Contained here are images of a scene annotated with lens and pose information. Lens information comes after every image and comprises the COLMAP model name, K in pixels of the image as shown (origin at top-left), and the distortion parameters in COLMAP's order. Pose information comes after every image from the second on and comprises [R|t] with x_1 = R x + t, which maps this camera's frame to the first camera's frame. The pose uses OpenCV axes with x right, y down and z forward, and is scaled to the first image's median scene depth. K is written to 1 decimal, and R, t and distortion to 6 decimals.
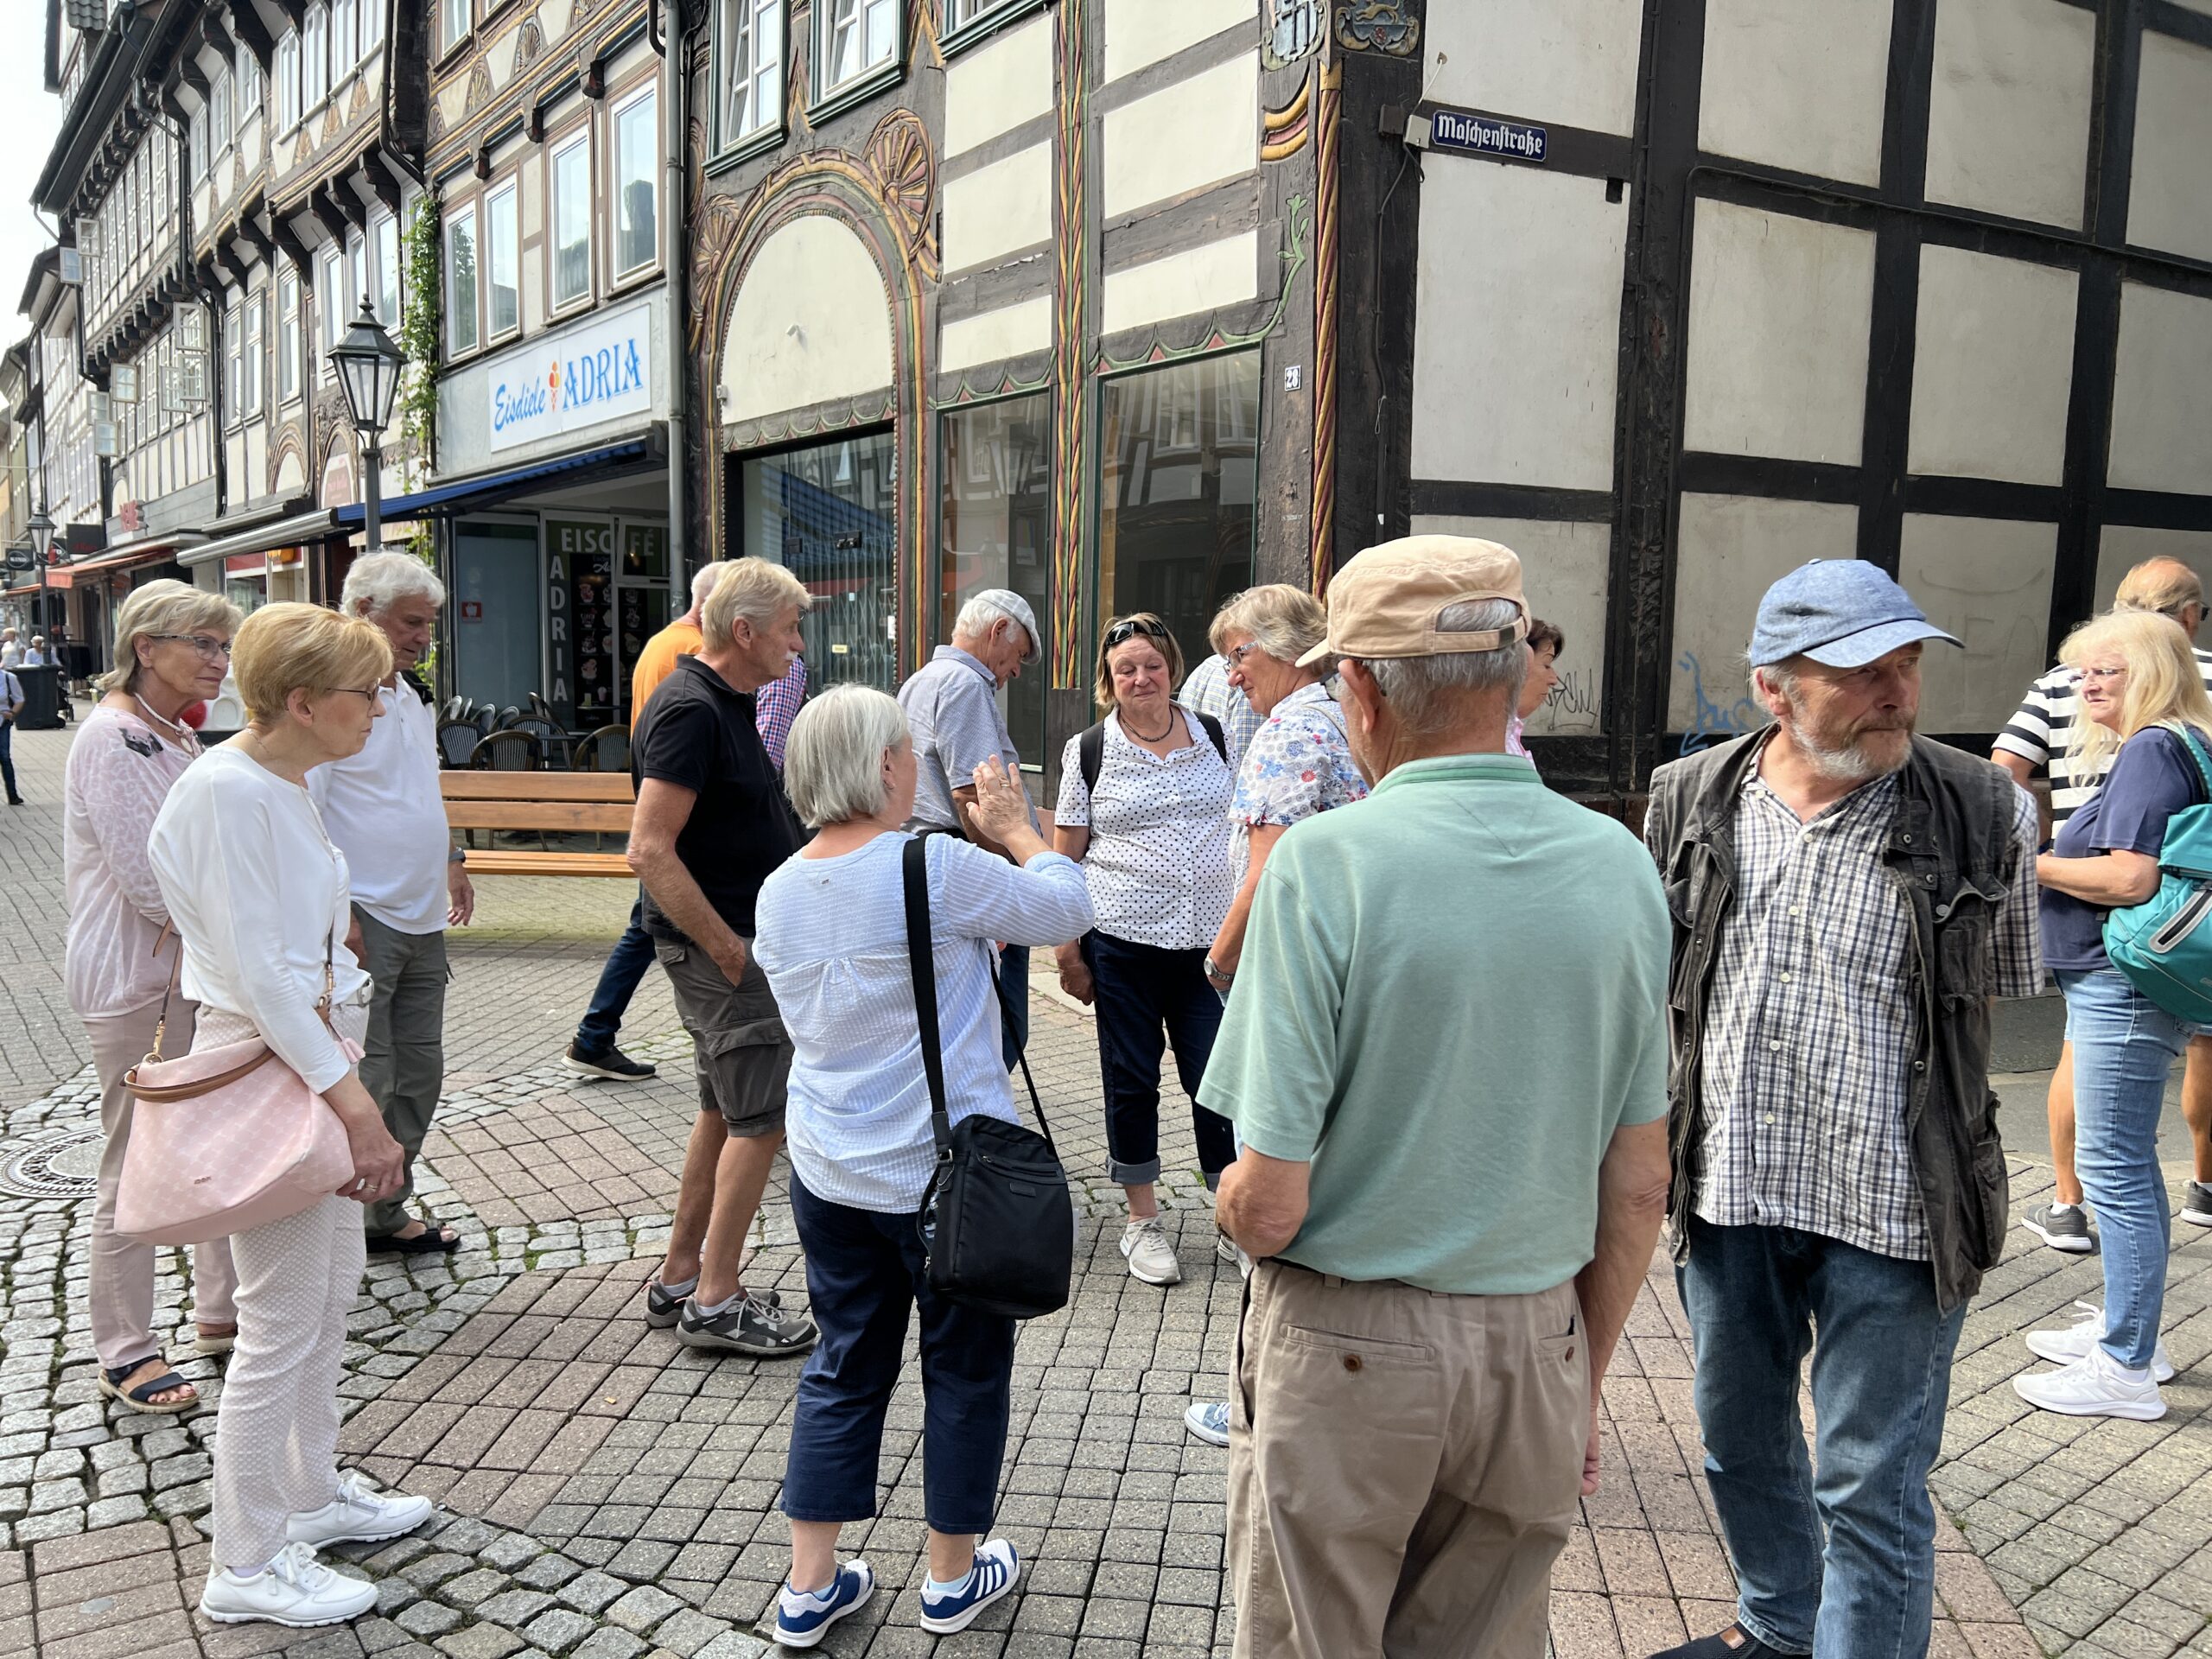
lens RADIAL K [[1662.1, 0, 1106.0], [0, 1662.1, 829.5], [0, 0, 1]] dist [0.048919, -0.062096]
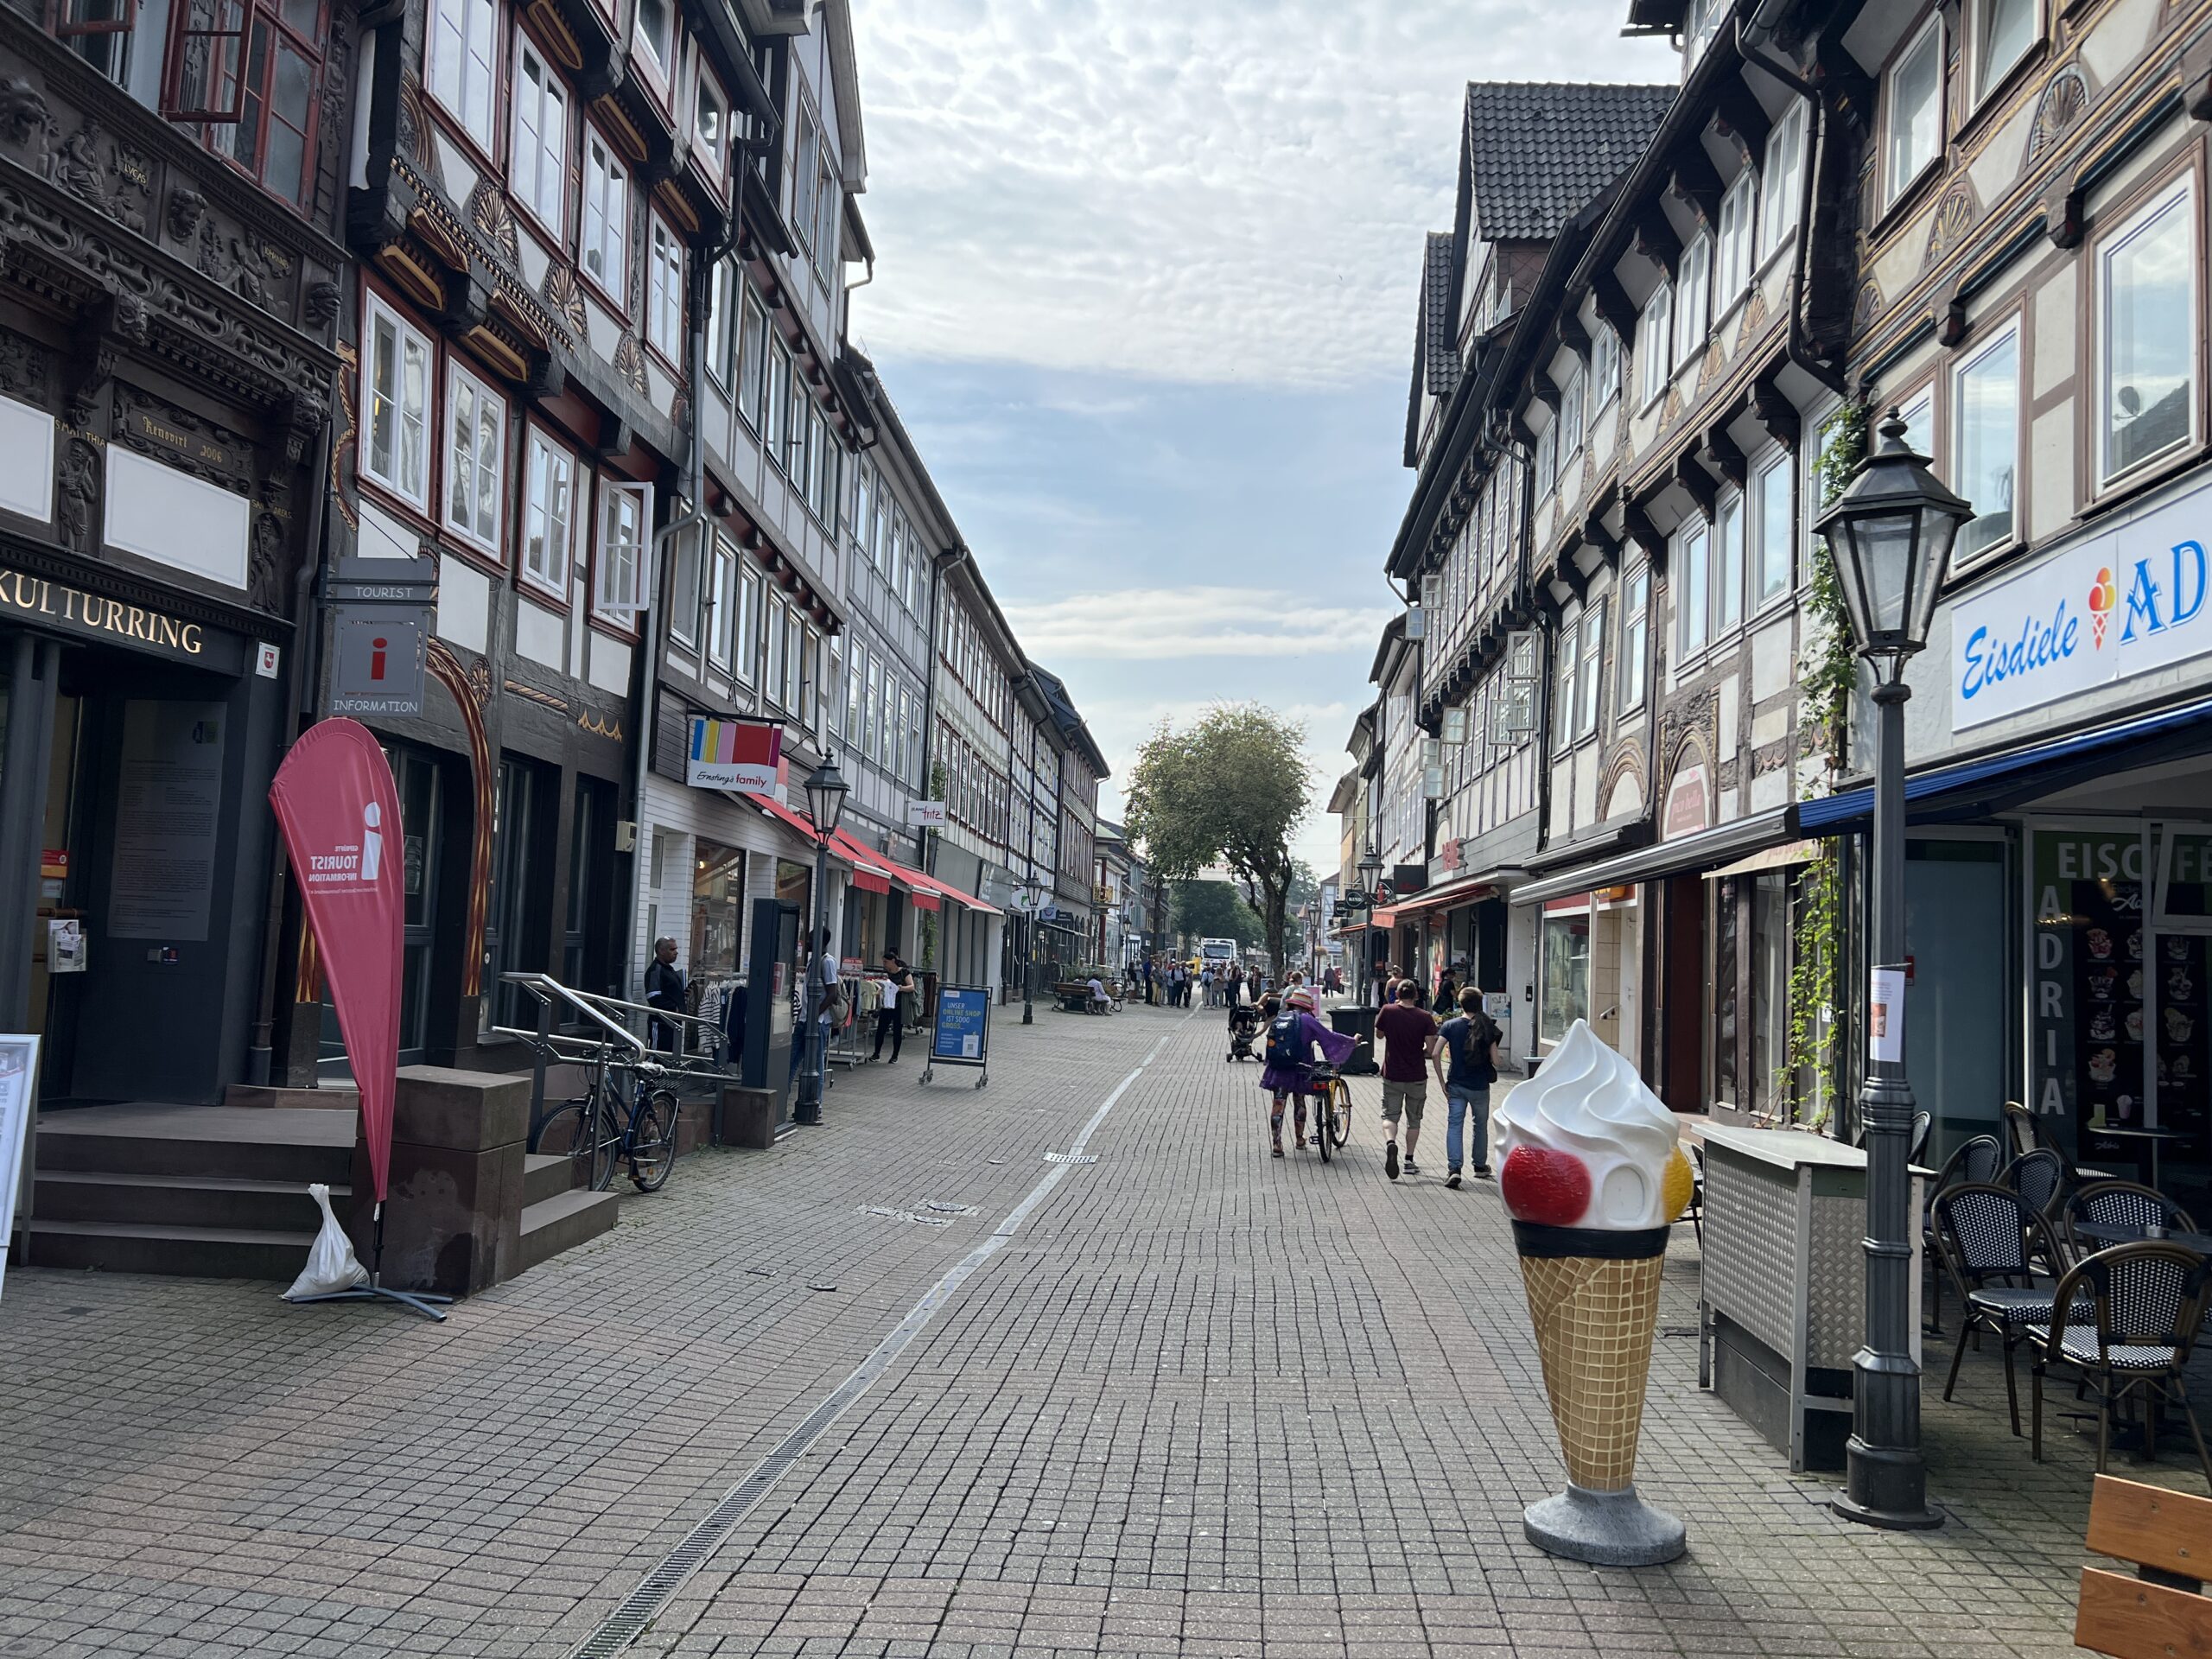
lens RADIAL K [[1653.8, 0, 1106.0], [0, 1653.8, 829.5], [0, 0, 1]] dist [0.065990, -0.071506]
pose [[0.751084, -0.033527, -0.659355, -0.130509], [-0.099079, 0.981675, -0.162779, -0.033031], [0.652730, 0.187589, 0.733998, 0.215404]]
